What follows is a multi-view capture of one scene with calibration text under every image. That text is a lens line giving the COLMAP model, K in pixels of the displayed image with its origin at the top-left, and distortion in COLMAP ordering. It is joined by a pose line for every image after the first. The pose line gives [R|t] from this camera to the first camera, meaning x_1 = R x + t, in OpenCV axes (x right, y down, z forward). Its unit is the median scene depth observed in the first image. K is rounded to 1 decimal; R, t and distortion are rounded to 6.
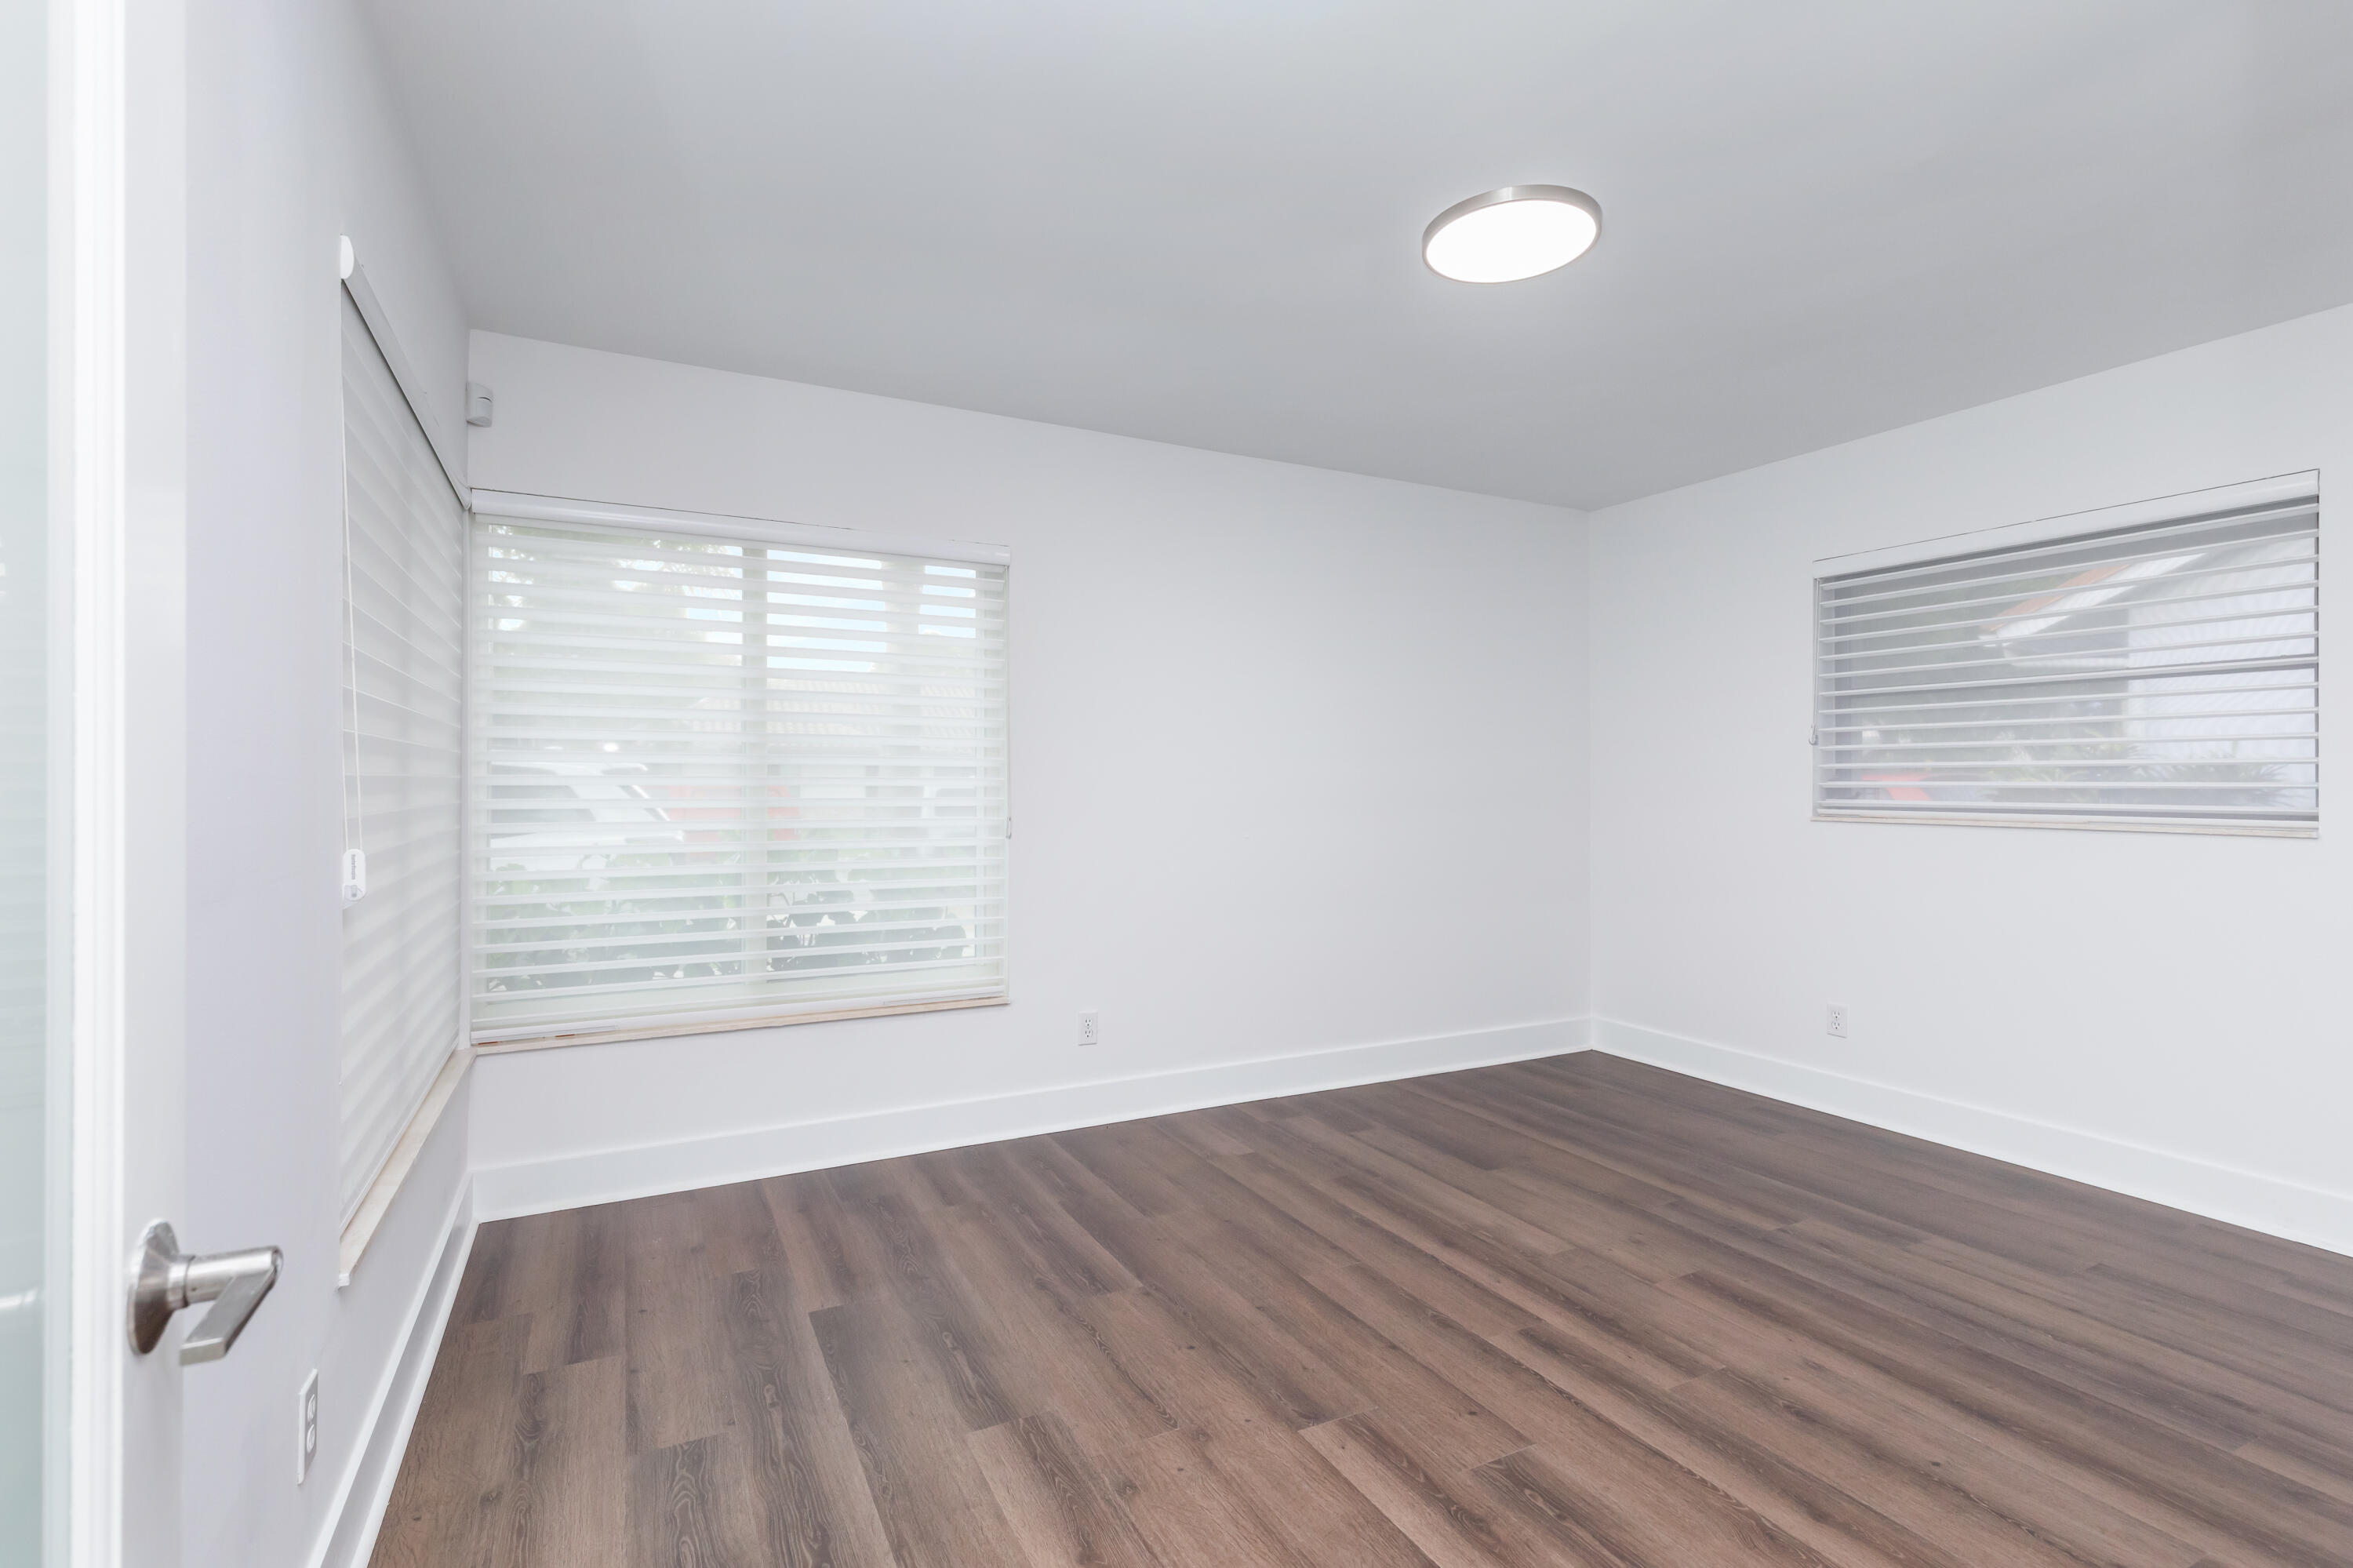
lens RADIAL K [[1073.3, 0, 1167.3], [0, 1073.3, 793.7], [0, 0, 1]] dist [0.012913, -0.003184]
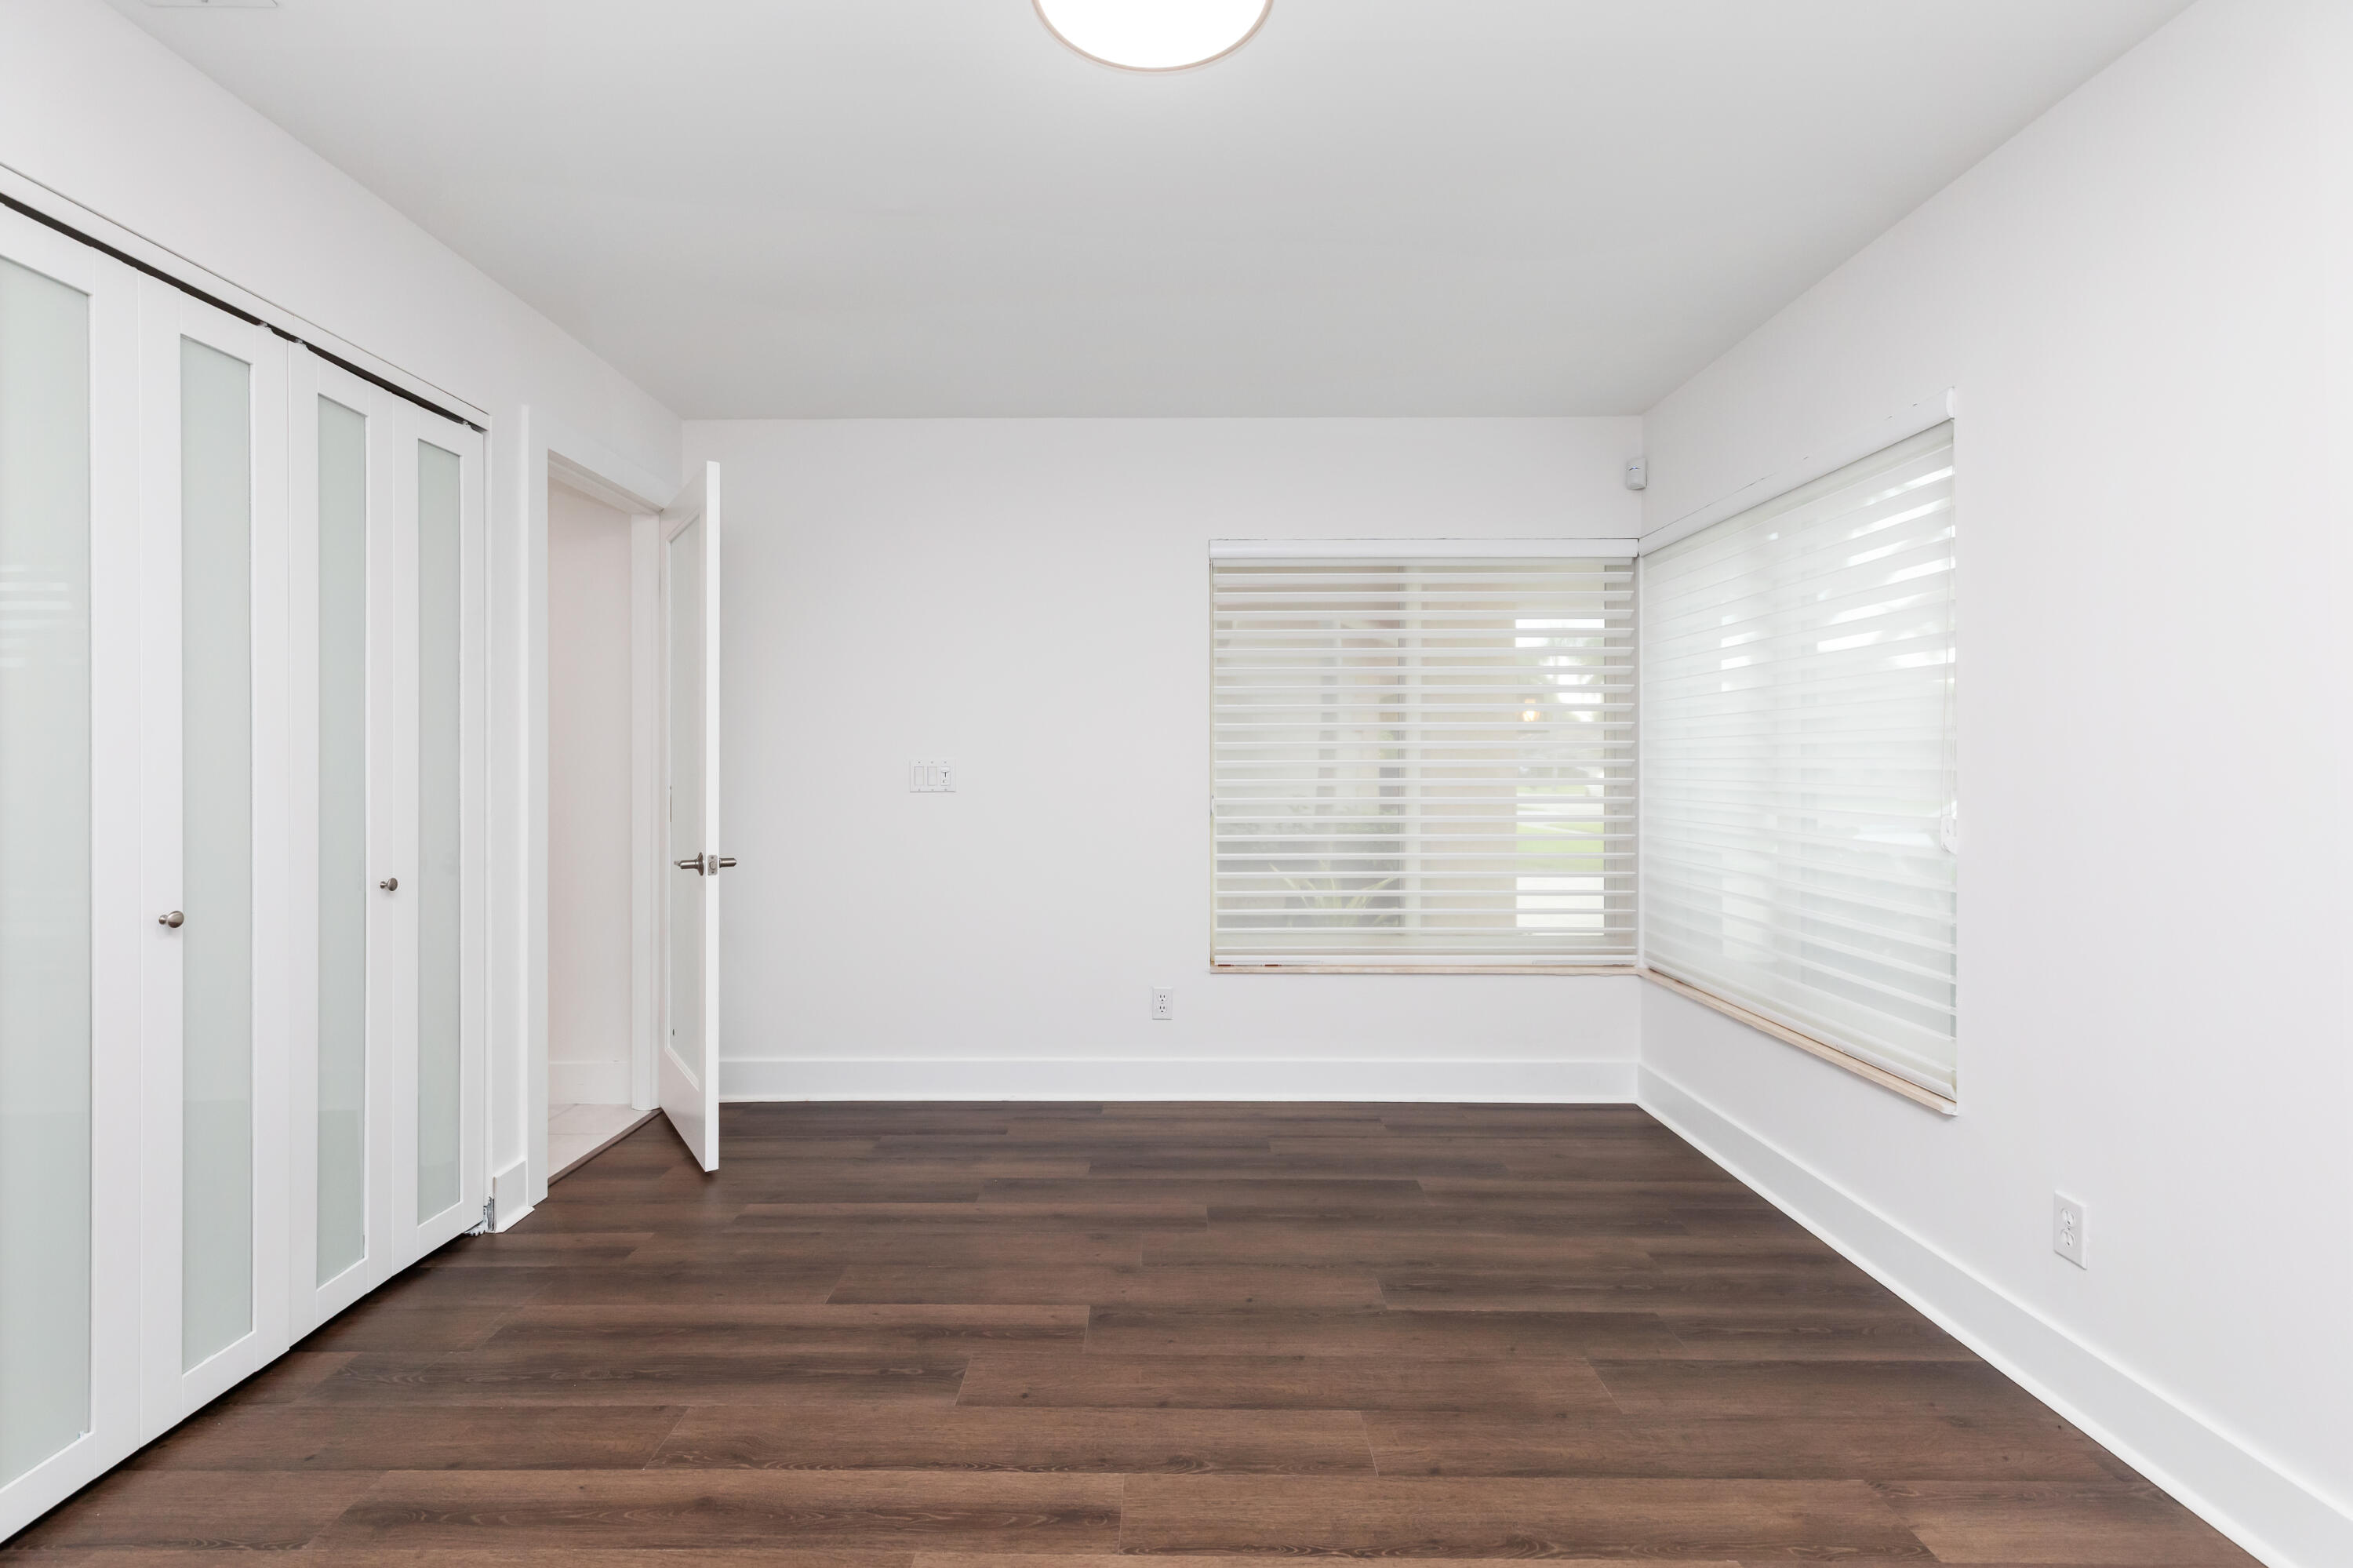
lens RADIAL K [[1073.3, 0, 1168.4], [0, 1073.3, 766.4], [0, 0, 1]] dist [0.012913, -0.003184]
pose [[-0.455903, -0.000721, -0.890029, 1.090188], [-0.010091, 0.999940, 0.004359, -0.009220], [0.889972, 0.010968, -0.455883, 1.541617]]
